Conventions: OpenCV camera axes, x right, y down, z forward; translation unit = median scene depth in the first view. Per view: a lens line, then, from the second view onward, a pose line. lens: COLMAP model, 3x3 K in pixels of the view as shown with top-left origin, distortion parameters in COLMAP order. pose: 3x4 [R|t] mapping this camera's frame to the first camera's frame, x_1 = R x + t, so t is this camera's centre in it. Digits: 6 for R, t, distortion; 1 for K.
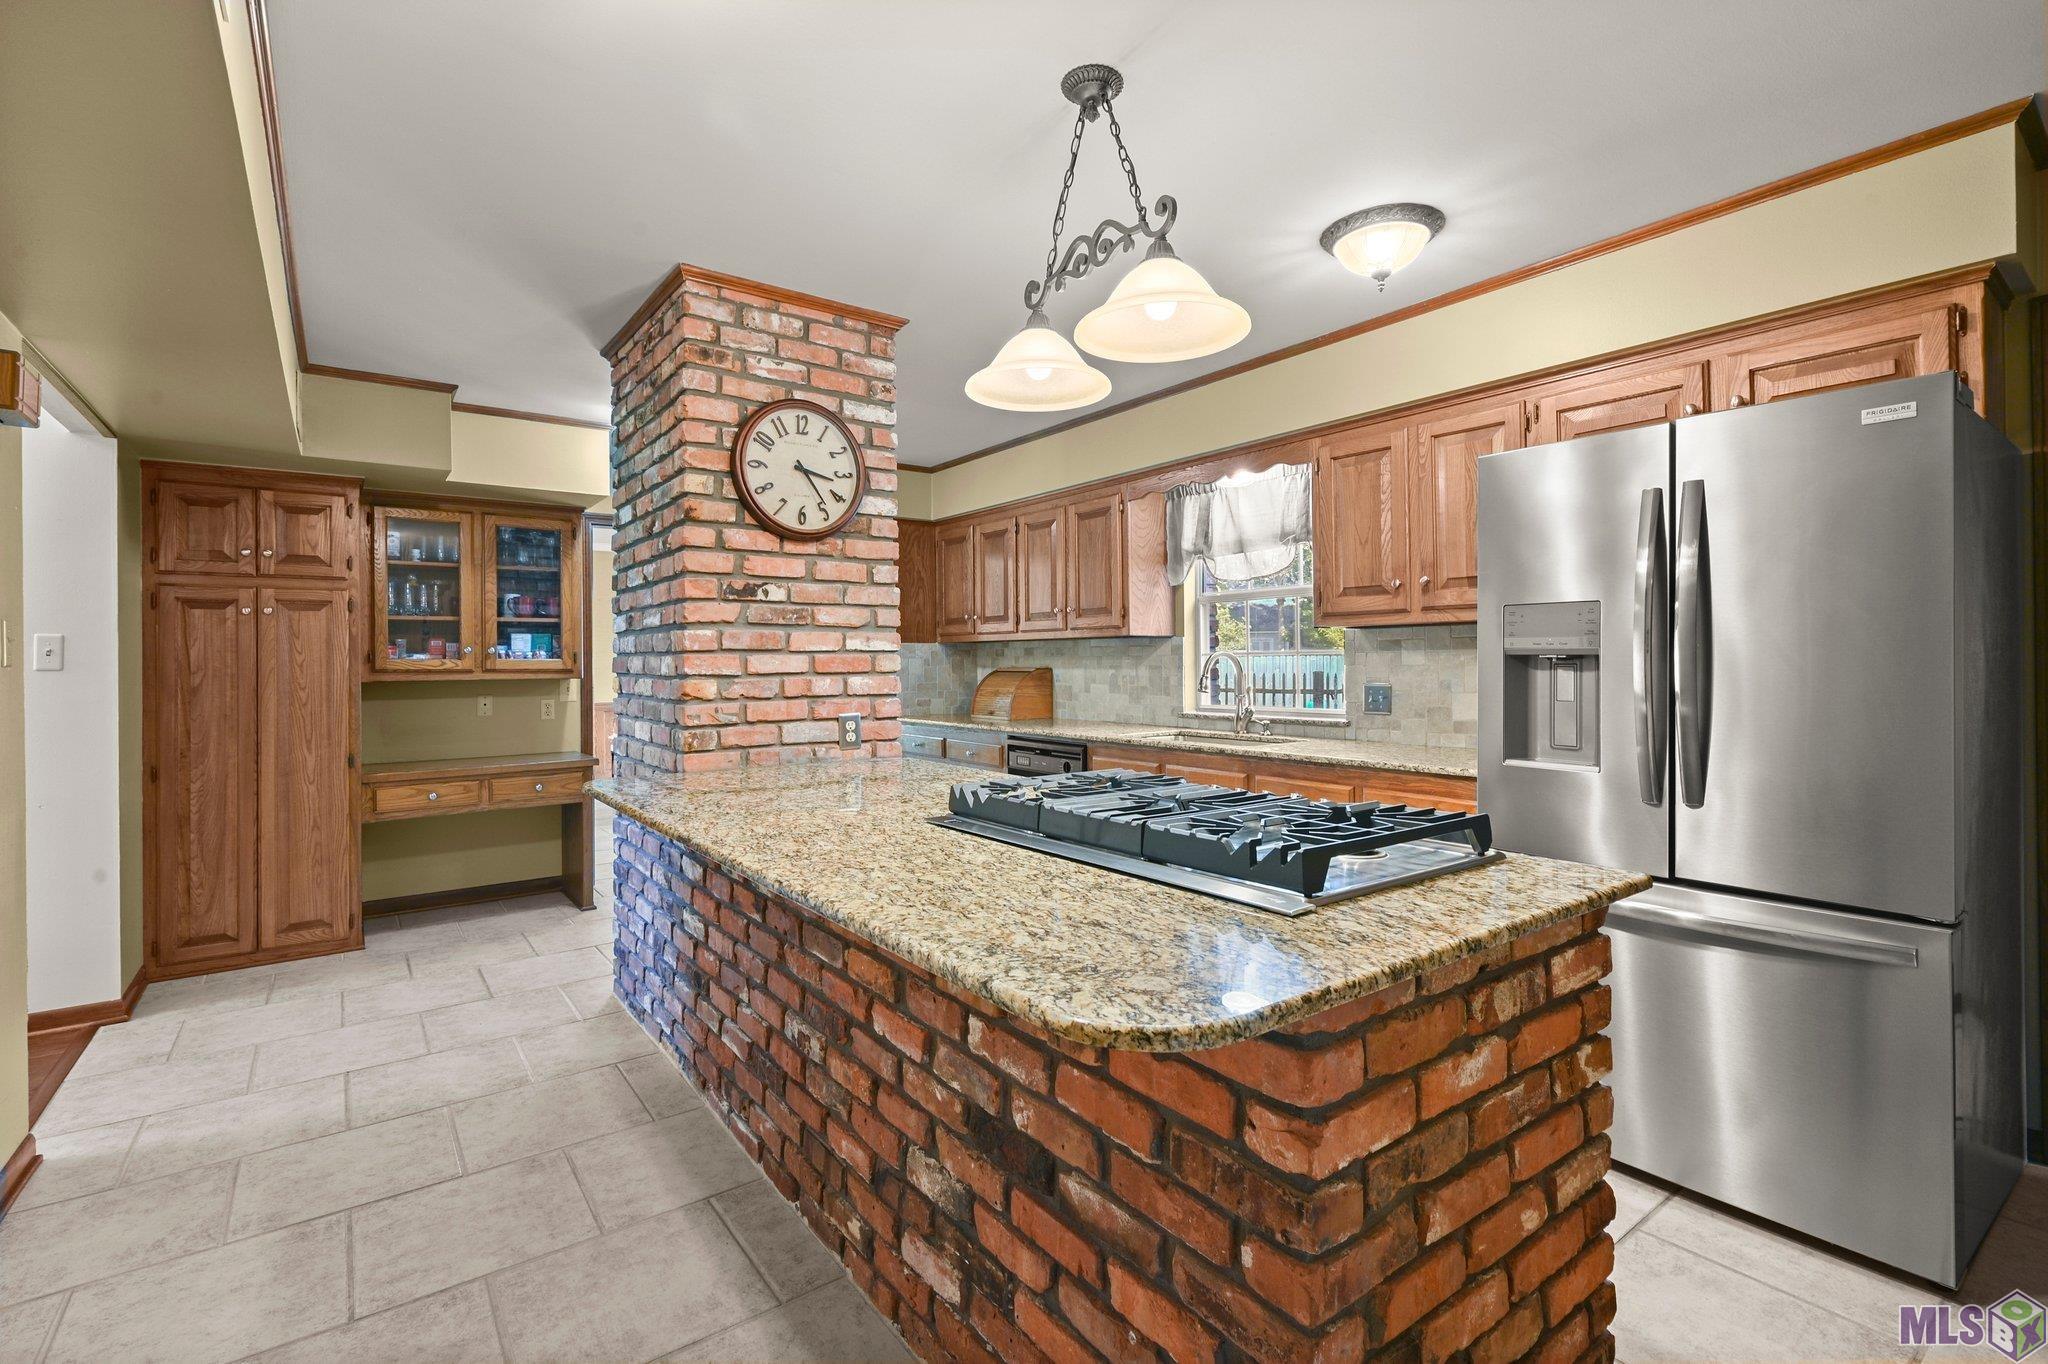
lens RADIAL K [[925.4, 0, 1028.9], [0, 925.4, 654.7], [0, 0, 1]] dist [0.000121, 0.000009]
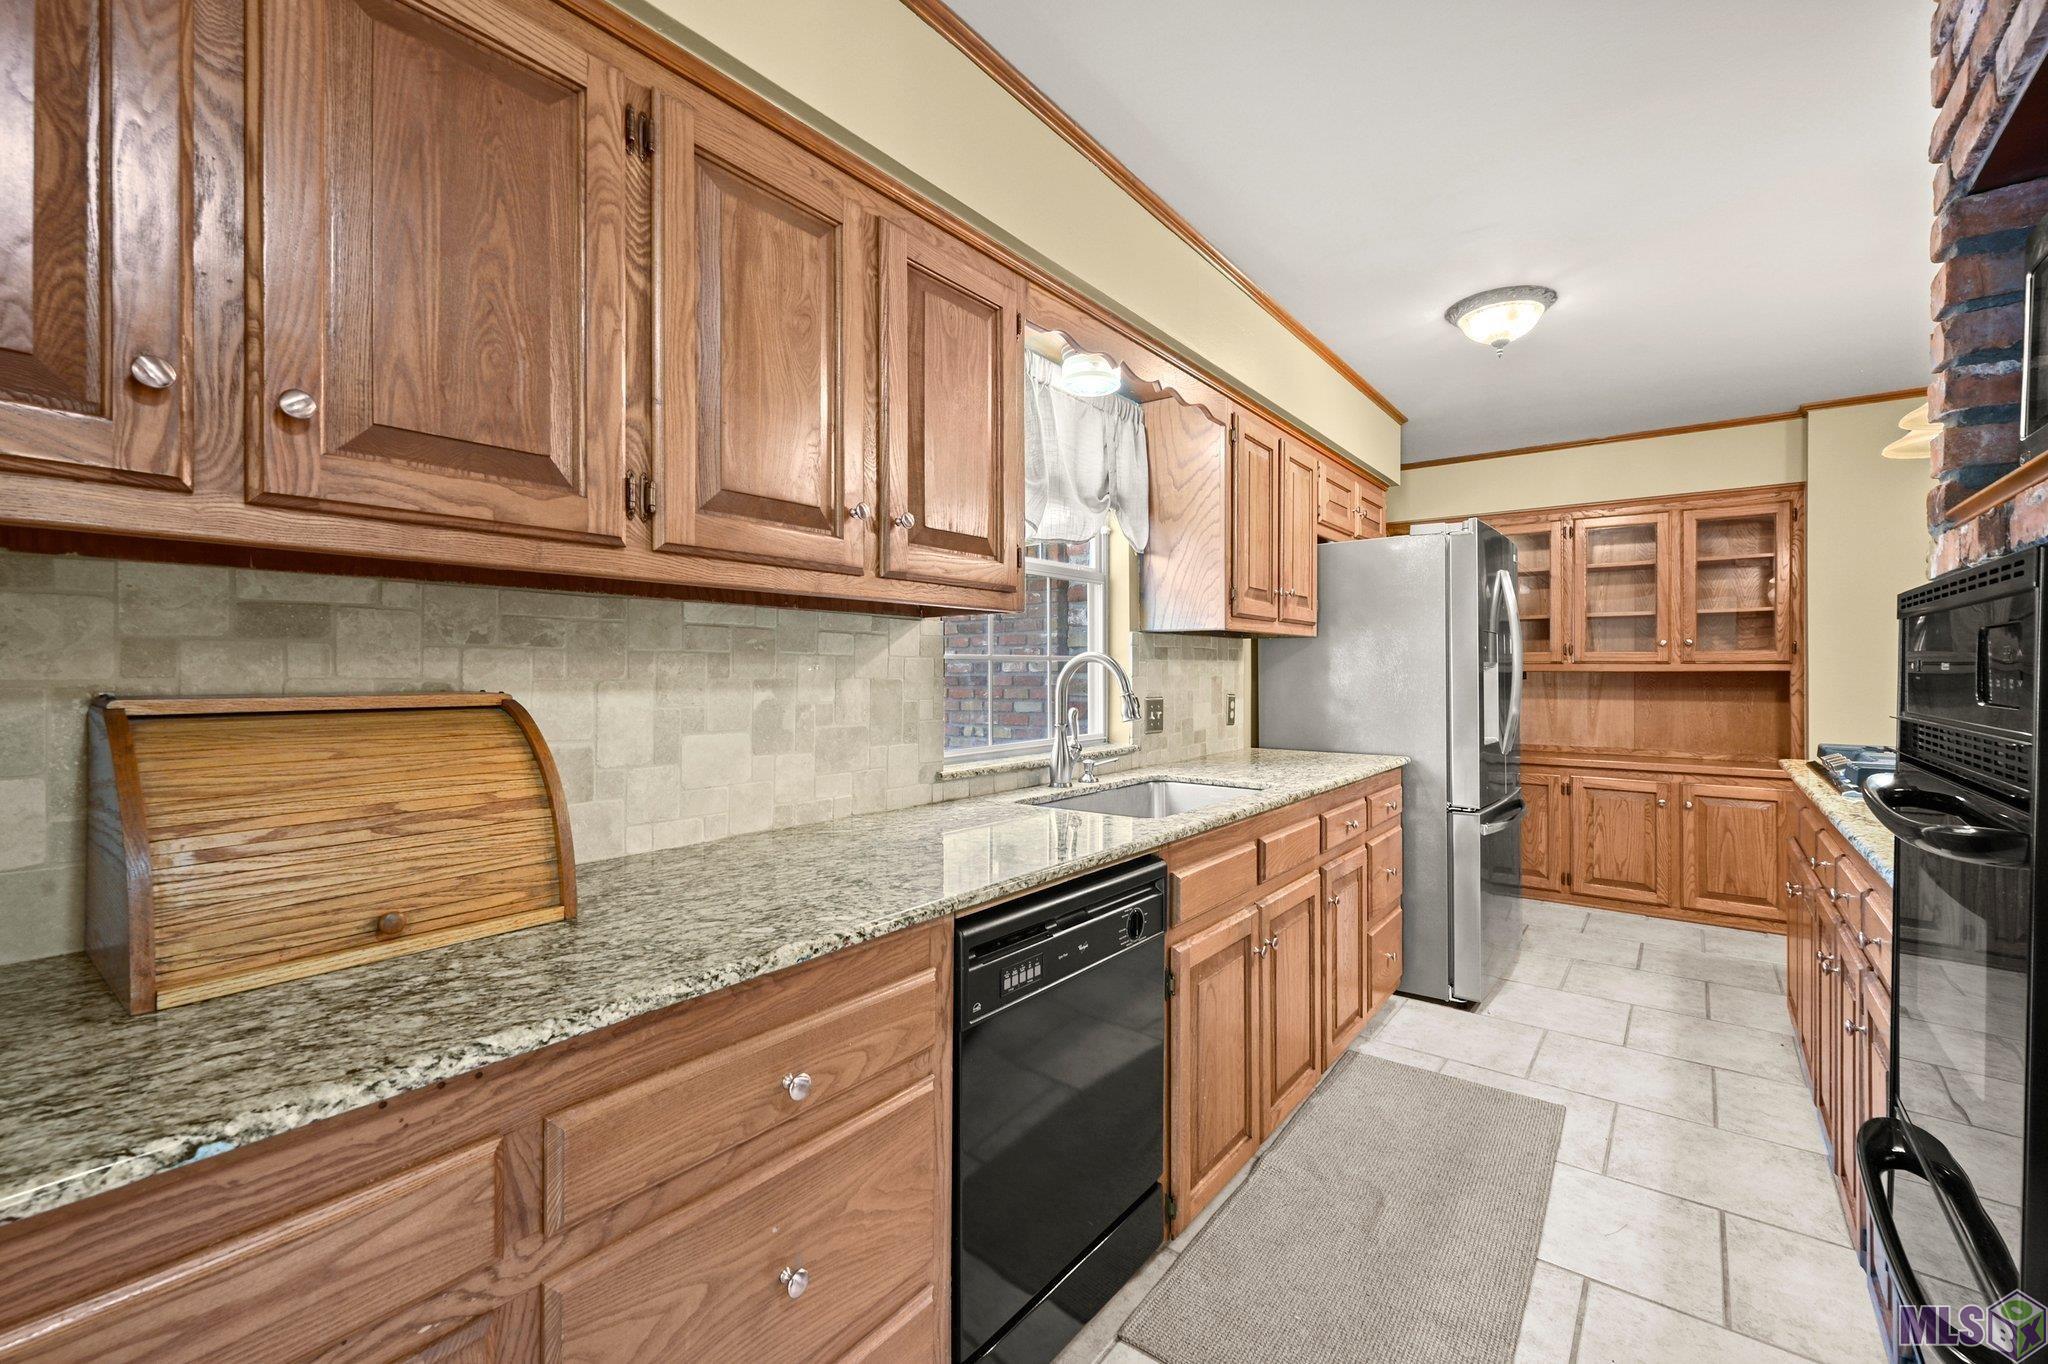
lens RADIAL K [[833.9, 0, 1018.7], [0, 833.9, 667.1], [0, 0, 1]] dist [0.000744, -0.000184]
pose [[-0.249700, 0.010499, 0.968266, -0.264785], [-0.005600, 0.999909, -0.012286, 0.010272], [-0.968307, -0.008490, -0.249619, 1.000479]]
